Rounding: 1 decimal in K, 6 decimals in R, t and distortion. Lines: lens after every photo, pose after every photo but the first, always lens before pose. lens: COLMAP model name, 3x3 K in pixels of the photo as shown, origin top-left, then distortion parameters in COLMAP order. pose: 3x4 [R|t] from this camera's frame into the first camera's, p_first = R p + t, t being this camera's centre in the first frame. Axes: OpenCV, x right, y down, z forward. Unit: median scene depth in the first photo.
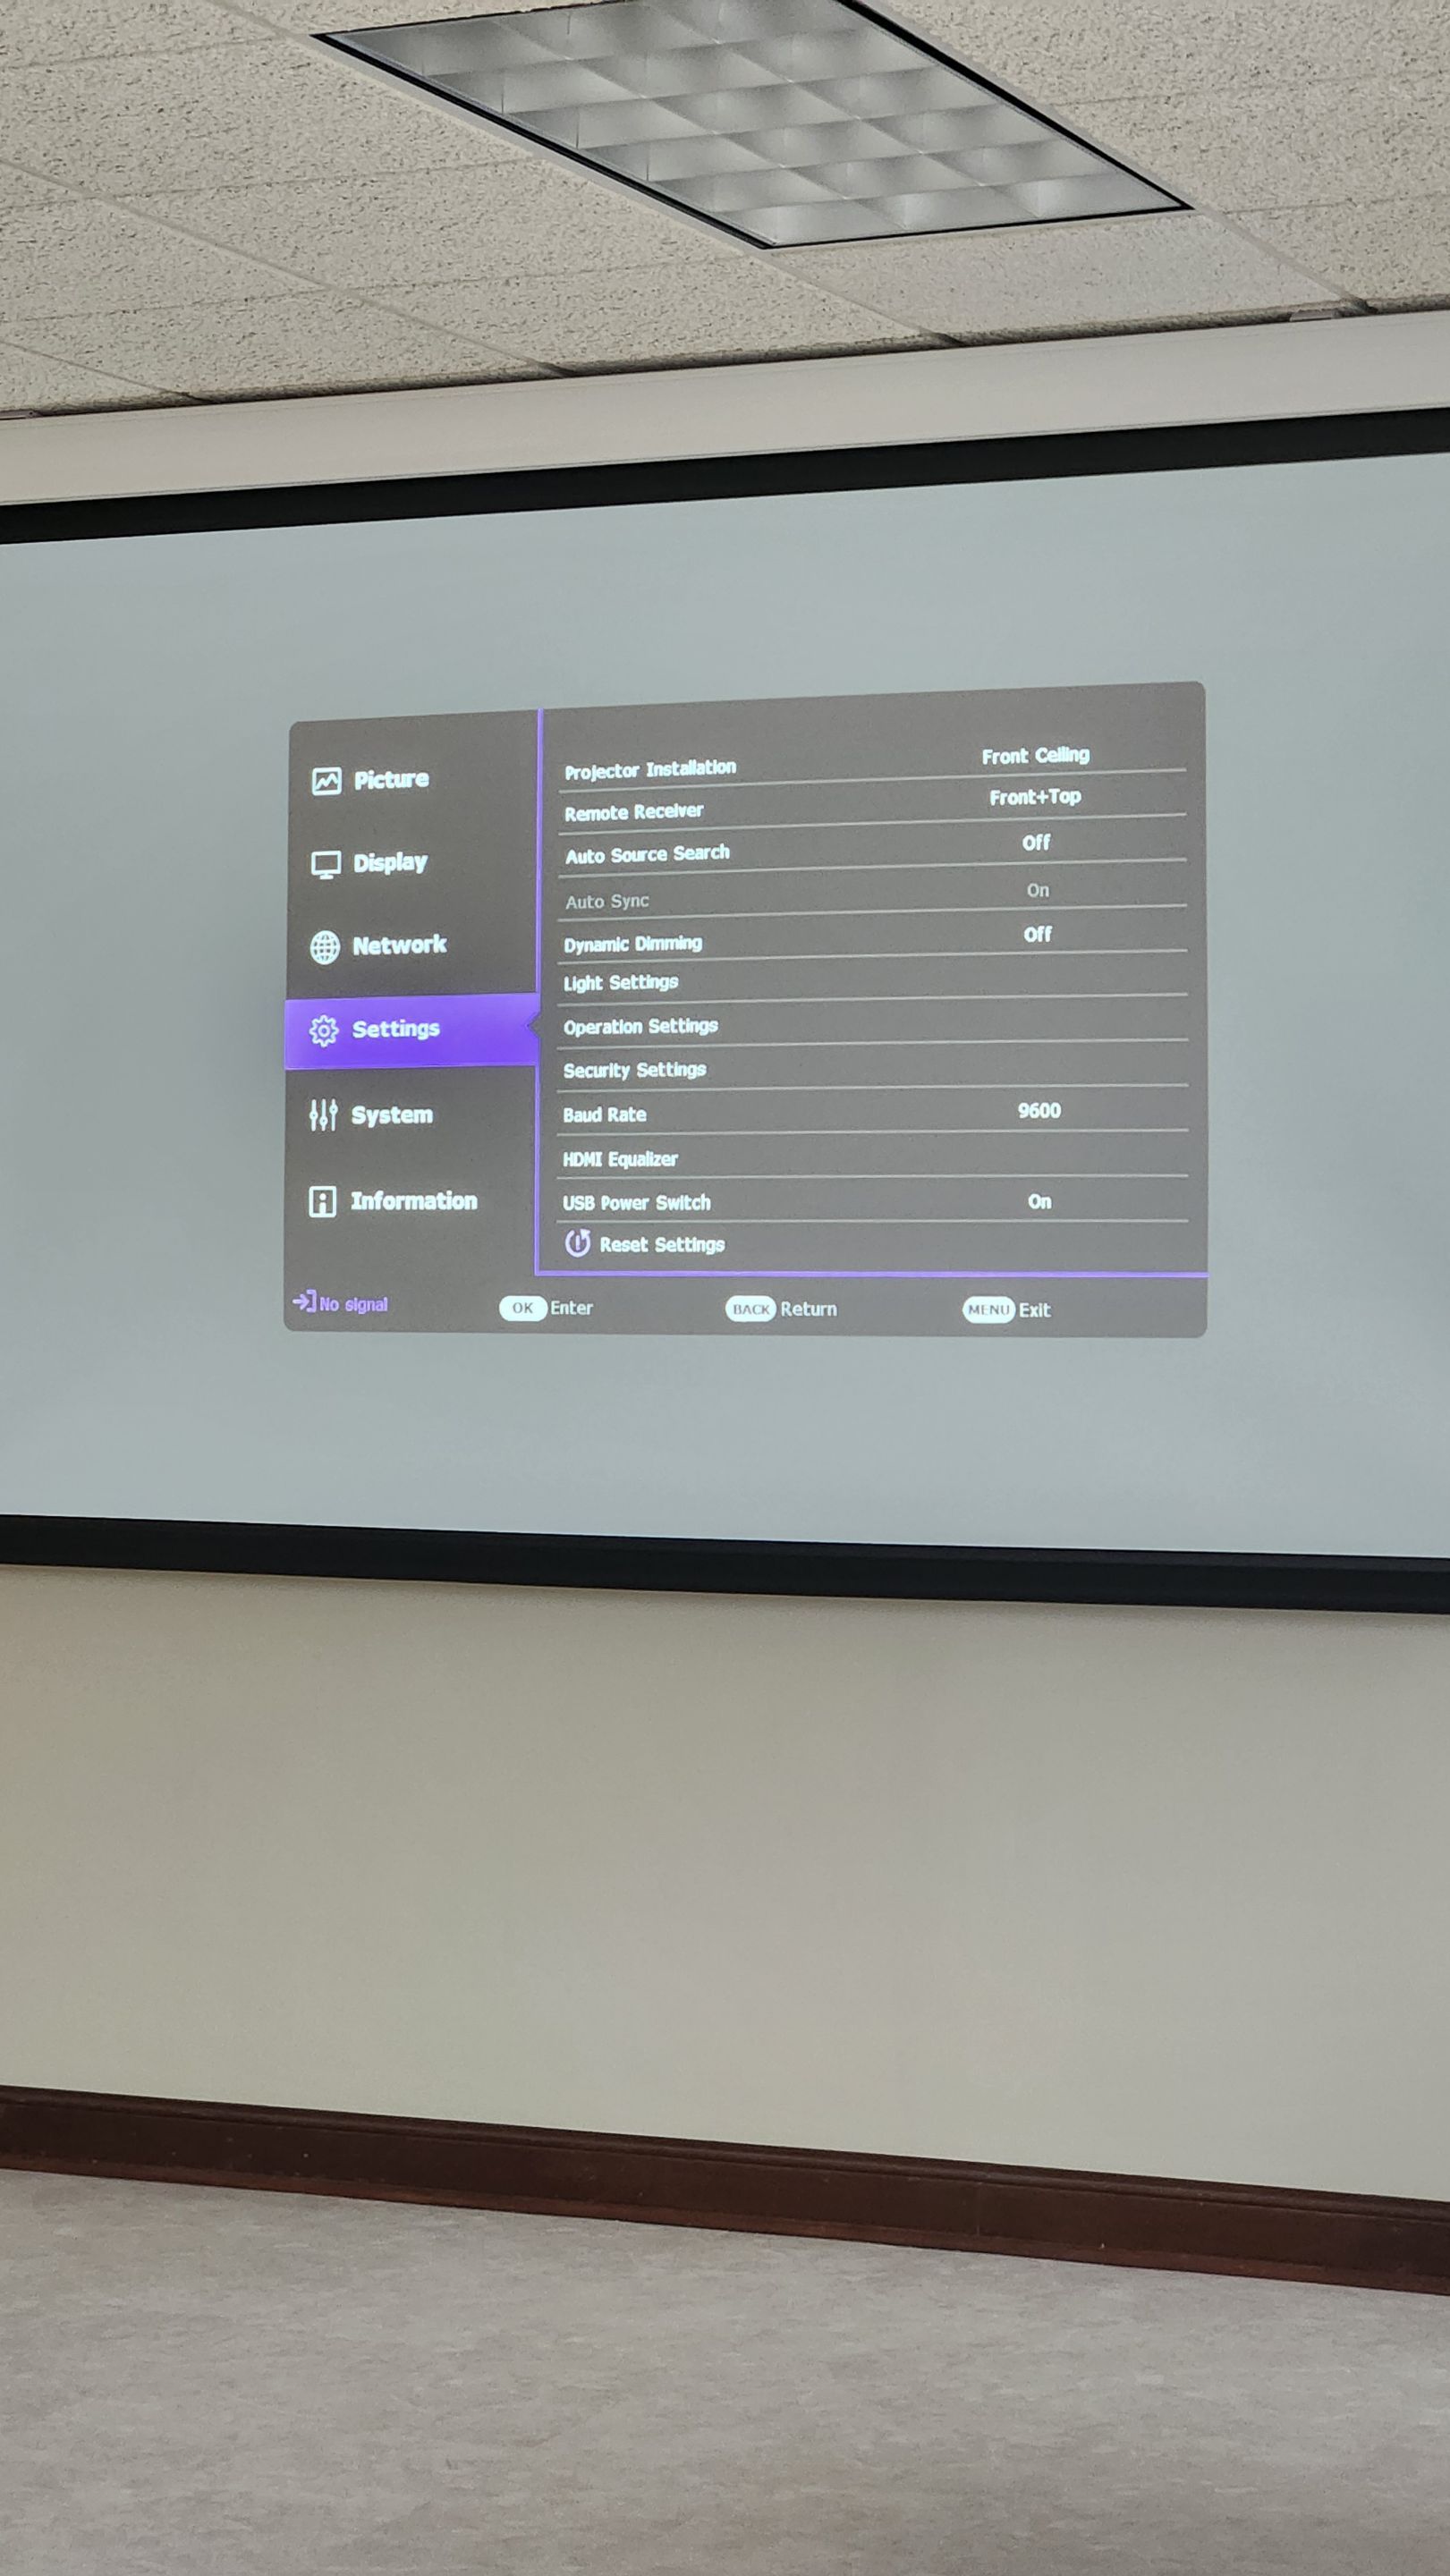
lens RADIAL K [[5061.4, 0, 726.8], [0, 5061.4, 1291.9], [0, 0, 1]] dist [-0.717209, 0.000000]
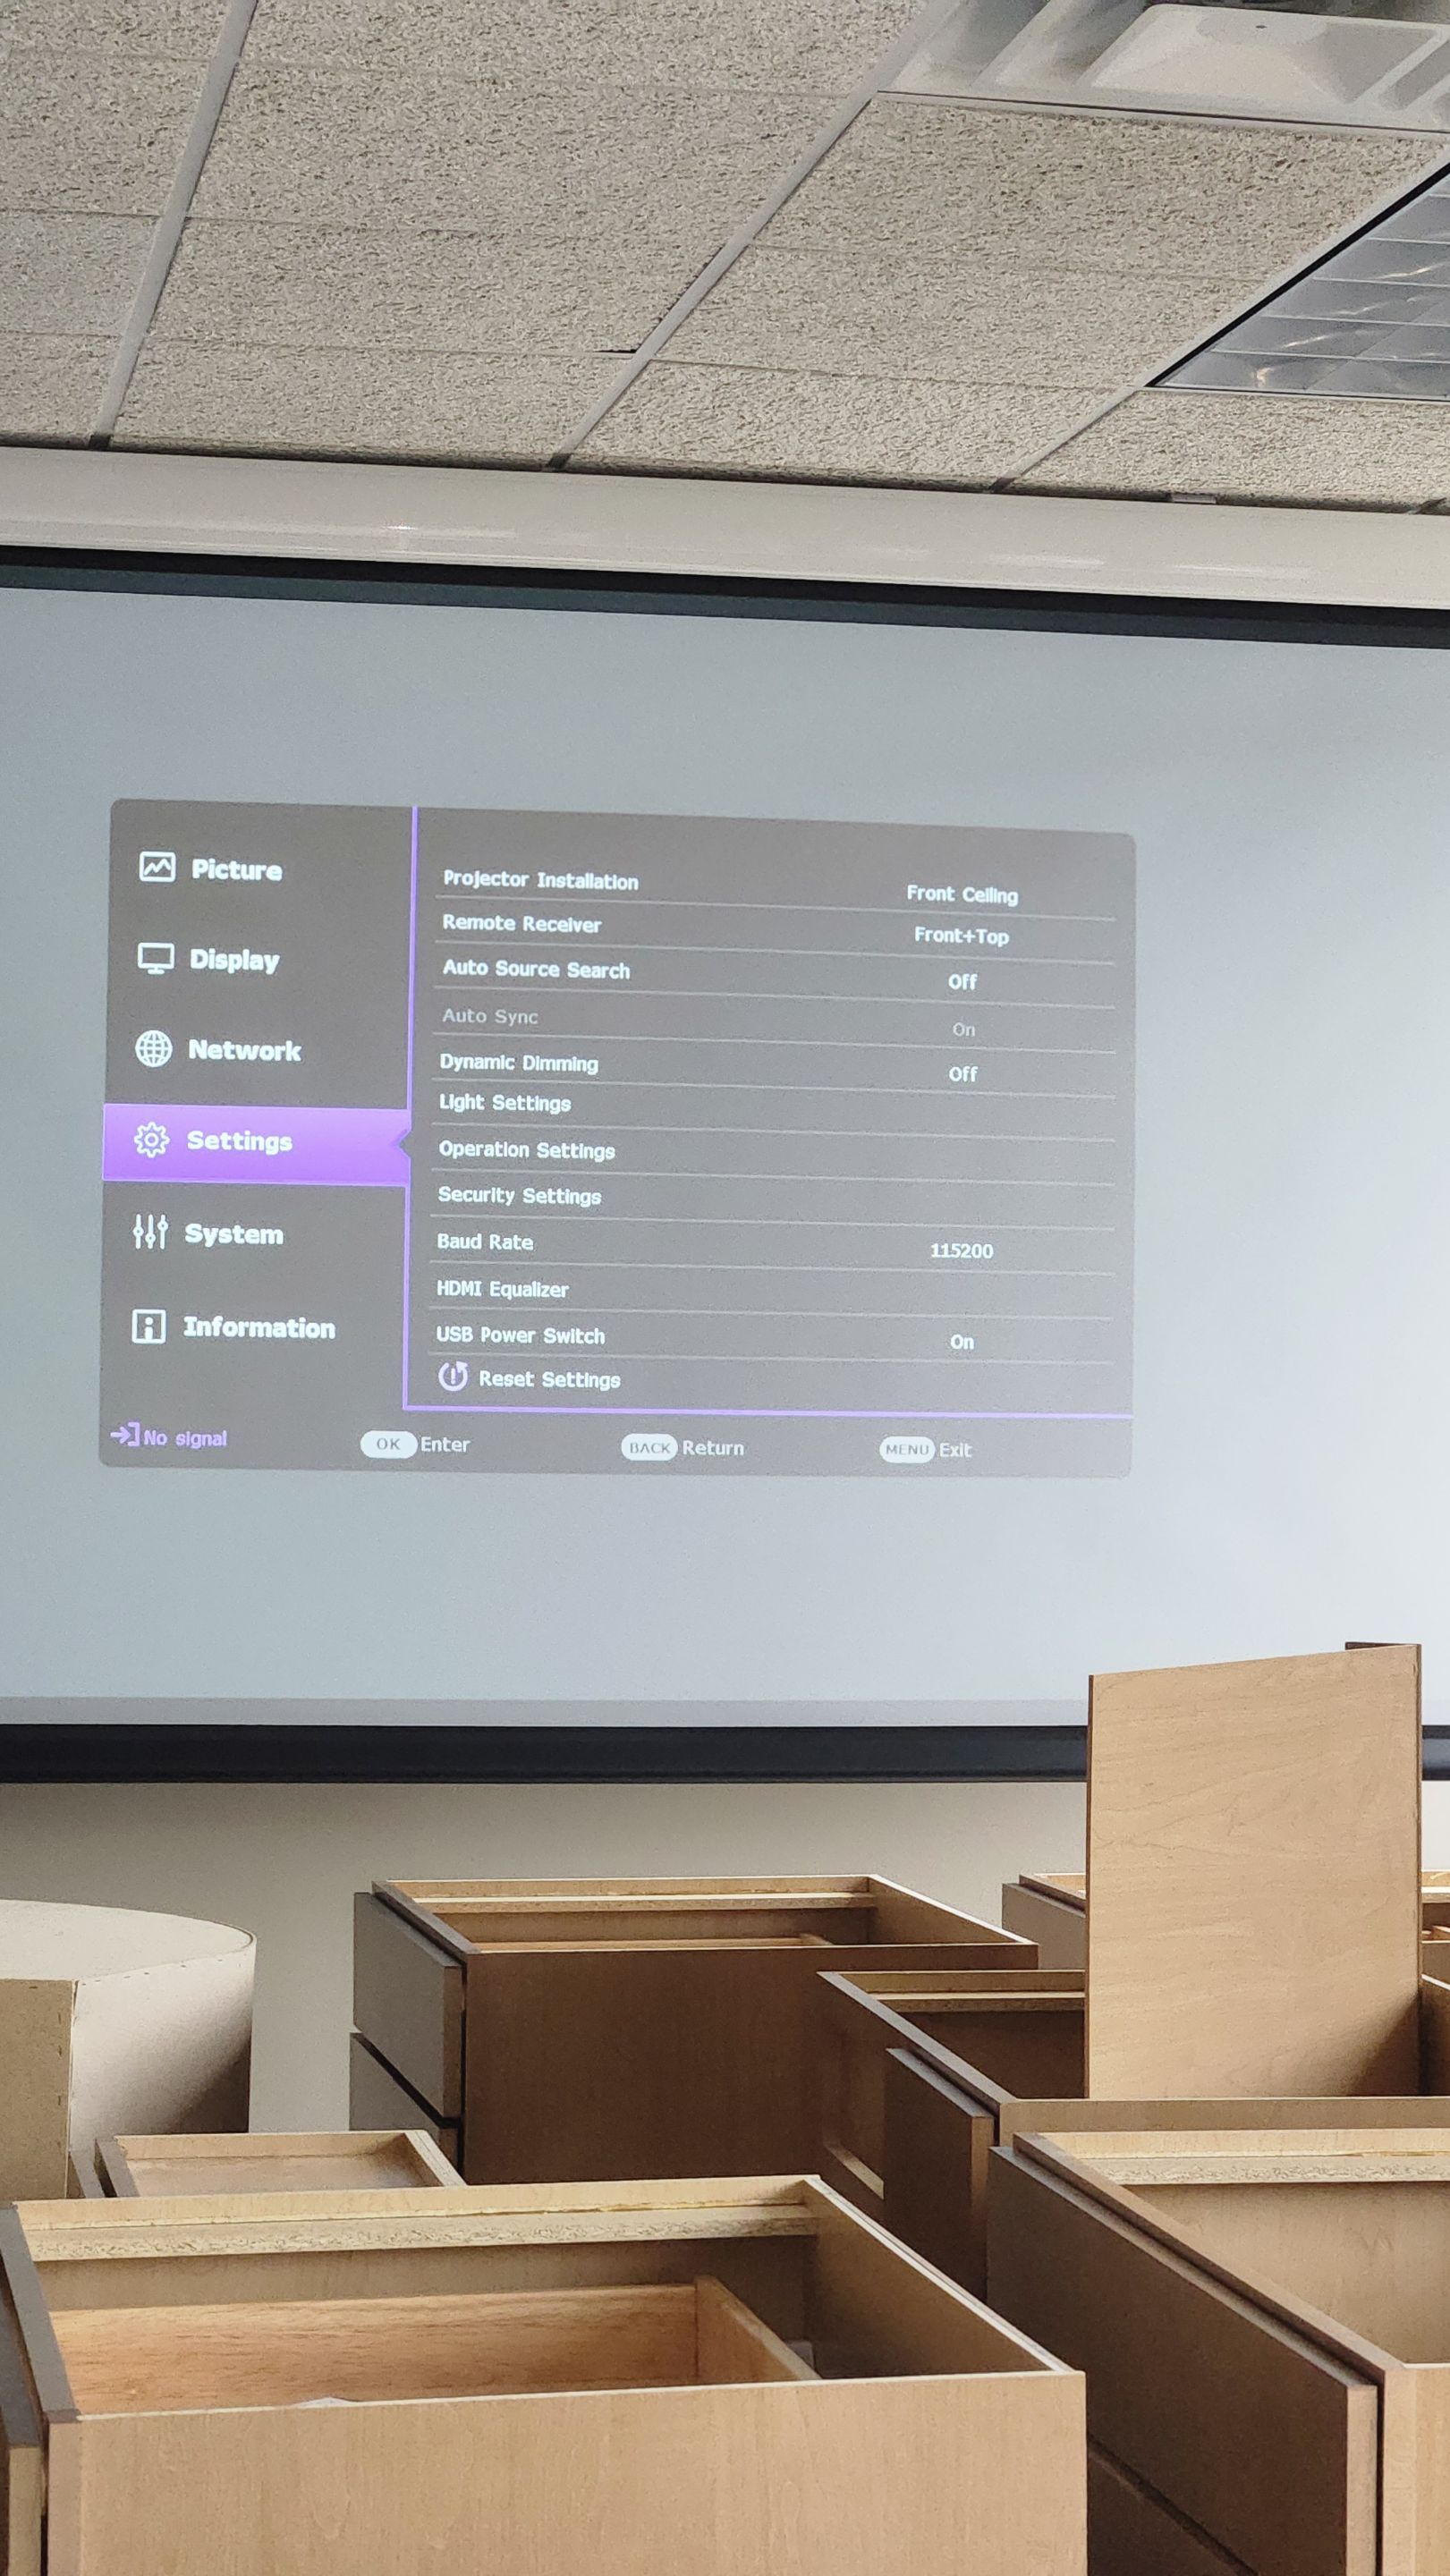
lens RADIAL K [[5061.4, 0, 725.9], [0, 5061.4, 1286.1], [0, 0, 1]] dist [-0.717209, 0.000000]
pose [[0.823220, 0.022396, 0.567281, -0.524136], [-0.007896, 0.999577, -0.028004, -0.000490], [-0.567668, 0.018575, 0.823048, 0.194415]]
